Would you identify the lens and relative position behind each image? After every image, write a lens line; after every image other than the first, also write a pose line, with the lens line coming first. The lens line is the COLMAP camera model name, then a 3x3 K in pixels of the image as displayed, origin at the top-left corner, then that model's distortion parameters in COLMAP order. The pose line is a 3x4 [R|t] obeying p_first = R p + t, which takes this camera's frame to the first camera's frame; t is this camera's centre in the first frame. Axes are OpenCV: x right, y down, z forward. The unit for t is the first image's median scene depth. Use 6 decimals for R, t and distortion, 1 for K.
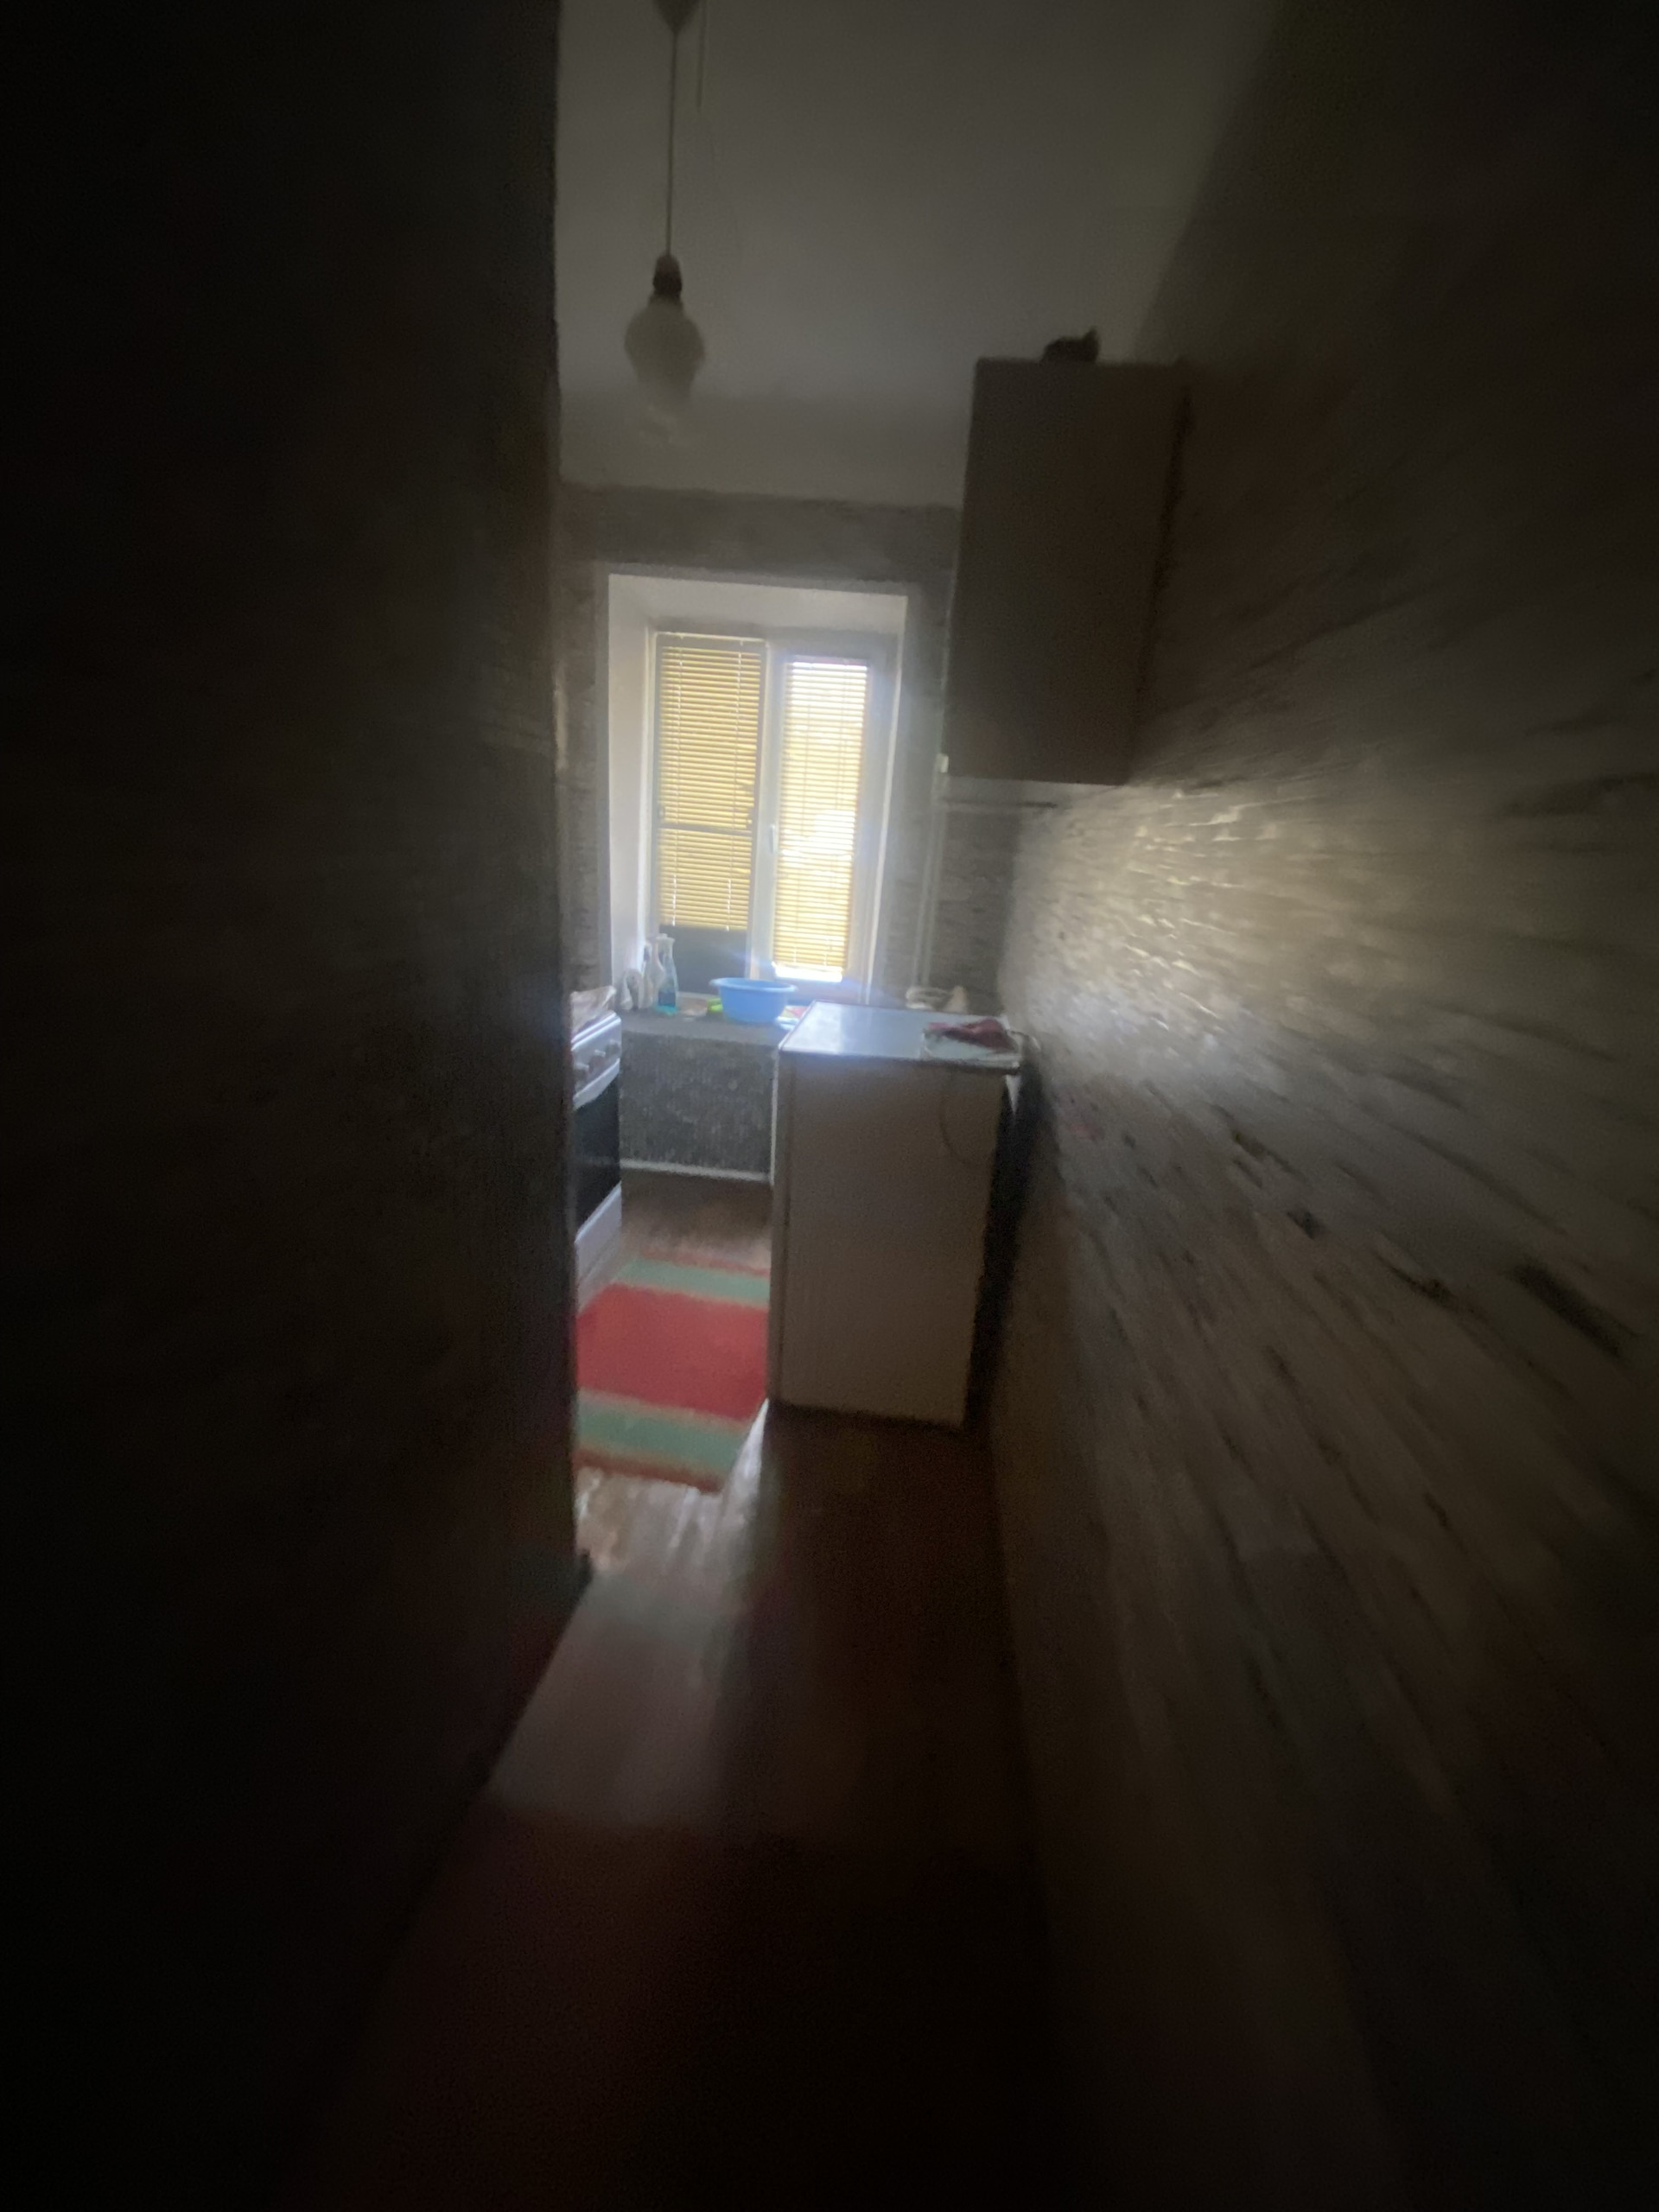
lens RADIAL K [[884.8, 0, 829.5], [0, 884.8, 1106.0], [0, 0, 1]] dist [-0.000173, 0.000027]
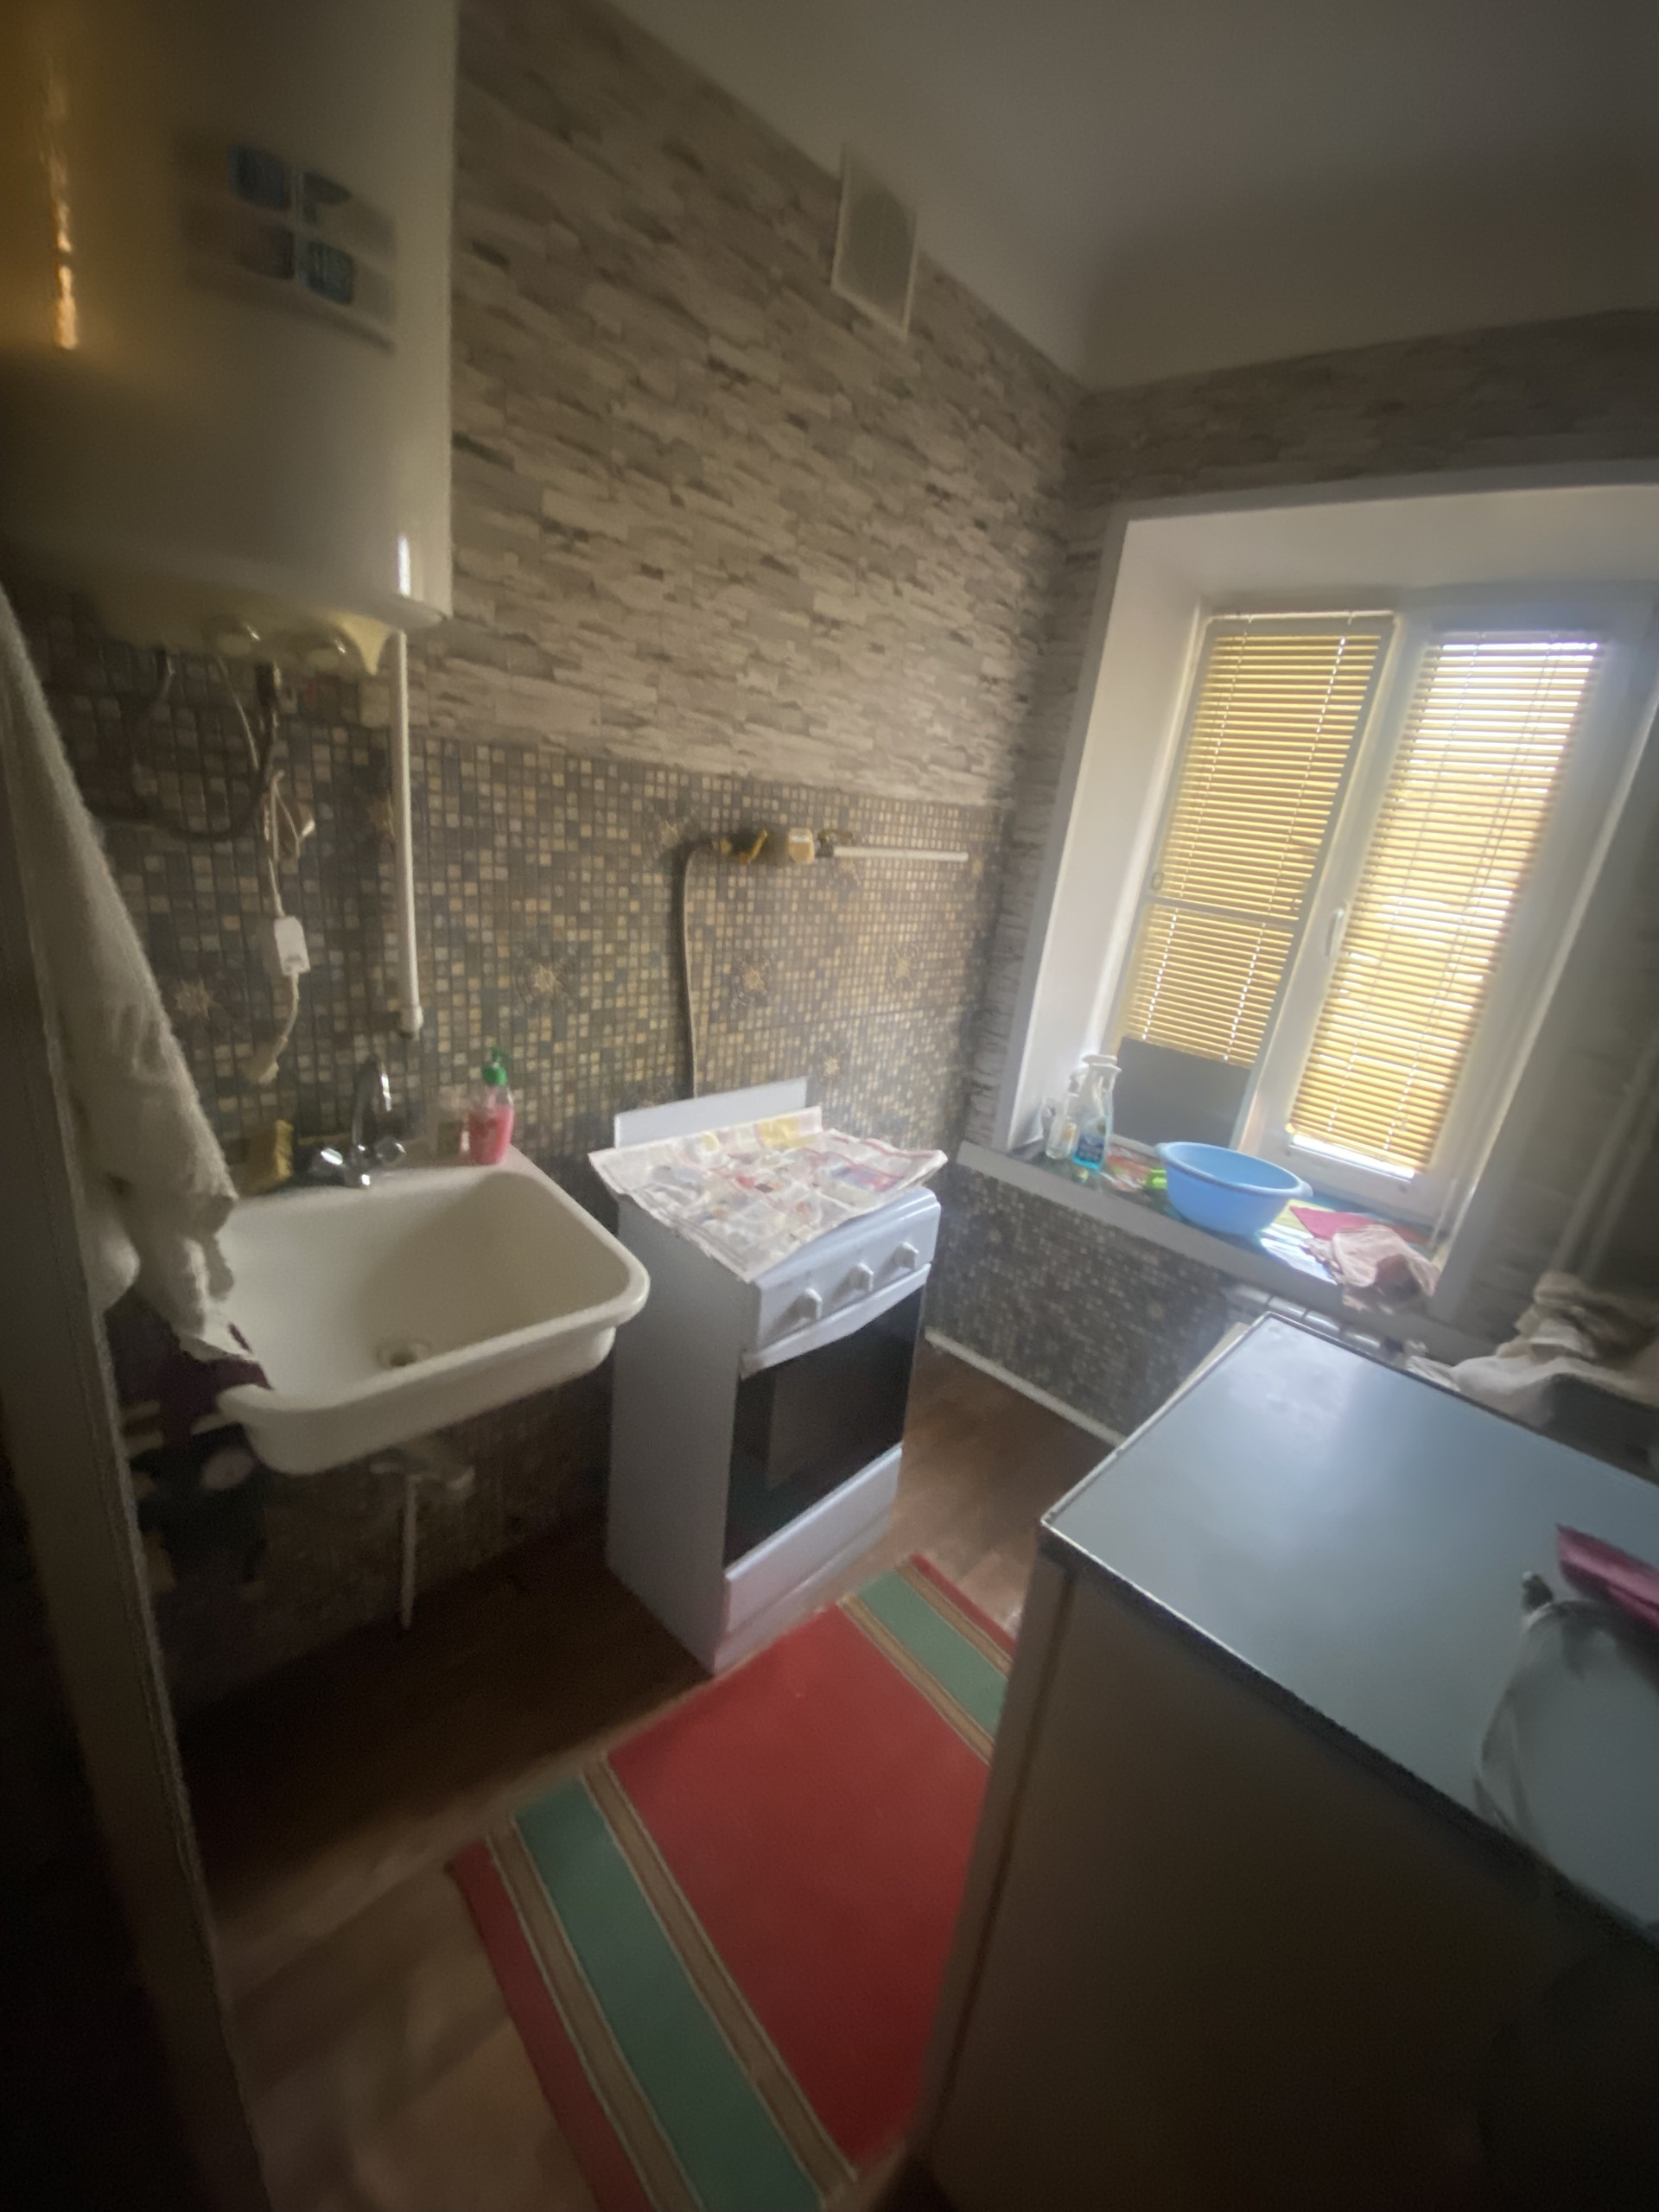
lens RADIAL K [[884.8, 0, 829.5], [0, 884.8, 1106.0], [0, 0, 1]] dist [-0.000173, 0.000027]
pose [[0.807616, 0.209732, -0.551152, 0.018641], [-0.240229, 0.970562, 0.017318, -0.116253], [0.538560, 0.118416, 0.834225, 0.325722]]
